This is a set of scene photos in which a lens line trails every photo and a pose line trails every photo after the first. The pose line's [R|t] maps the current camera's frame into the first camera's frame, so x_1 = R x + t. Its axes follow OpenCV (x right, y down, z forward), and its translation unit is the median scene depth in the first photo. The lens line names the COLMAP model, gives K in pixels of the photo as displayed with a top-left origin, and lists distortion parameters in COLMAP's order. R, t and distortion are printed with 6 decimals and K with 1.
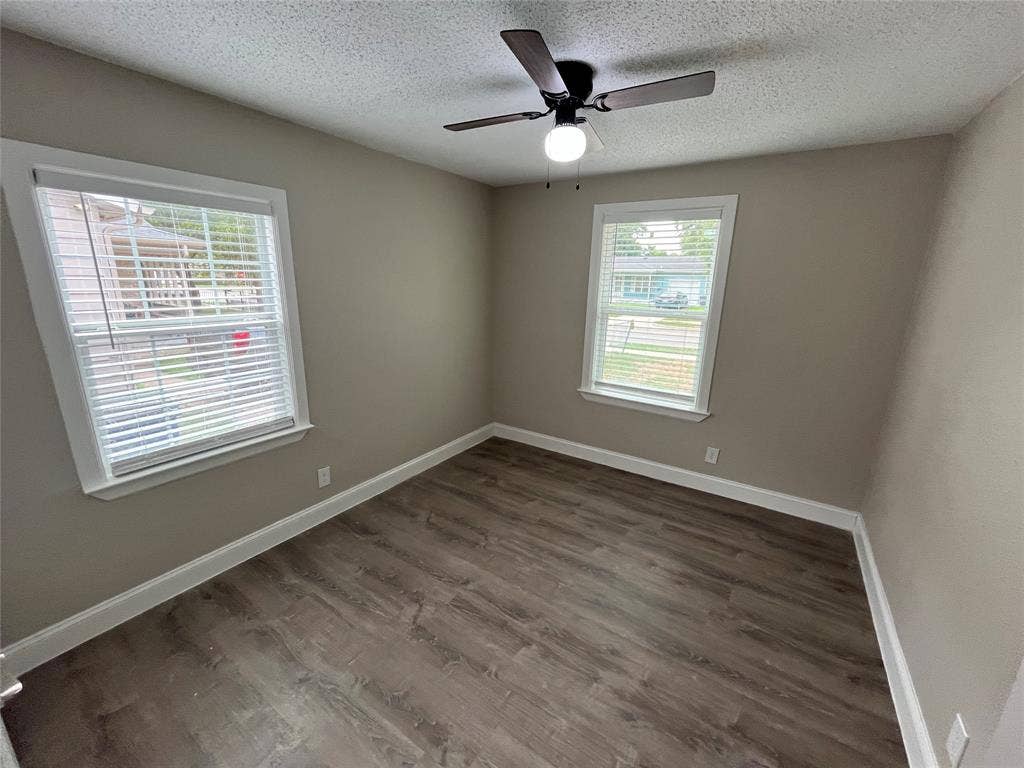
lens RADIAL K [[413.5, 0, 512.0], [0, 413.5, 384.0], [0, 0, 1]] dist [-0.000436, 0.000007]
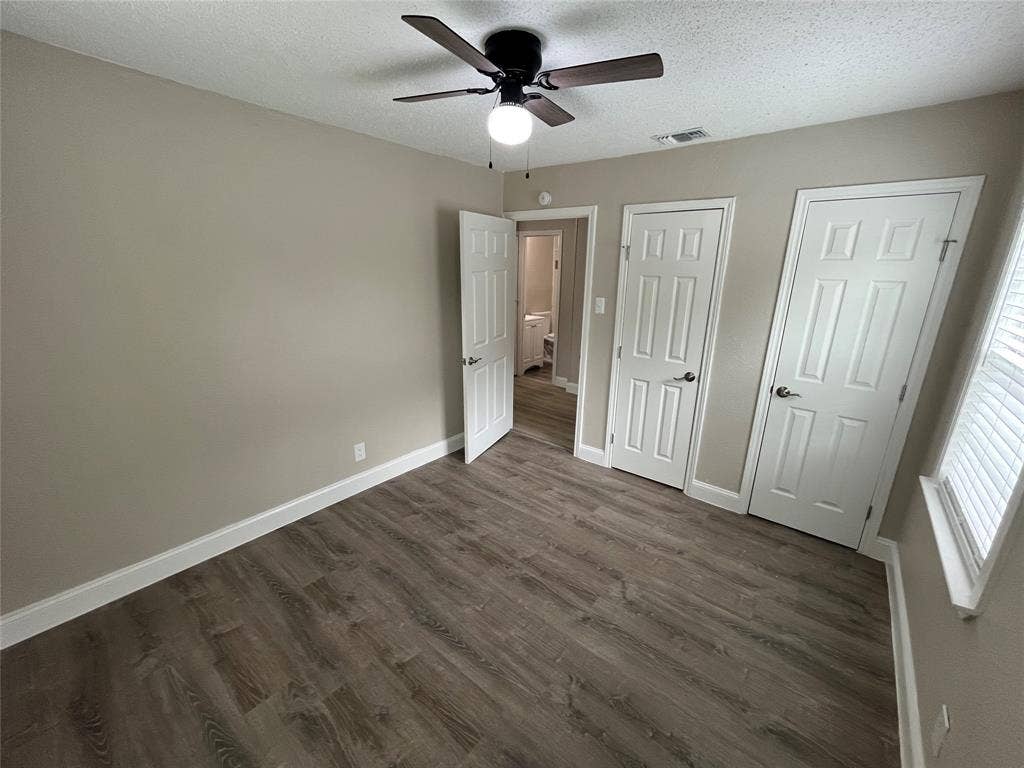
lens RADIAL K [[413.5, 0, 512.0], [0, 413.5, 384.0], [0, 0, 1]] dist [-0.000436, 0.000007]
pose [[-0.993806, -0.070141, 0.086195, 0.004530], [-0.016817, 0.861633, 0.507253, -0.411199], [-0.109847, 0.502662, -0.857476, 1.569817]]
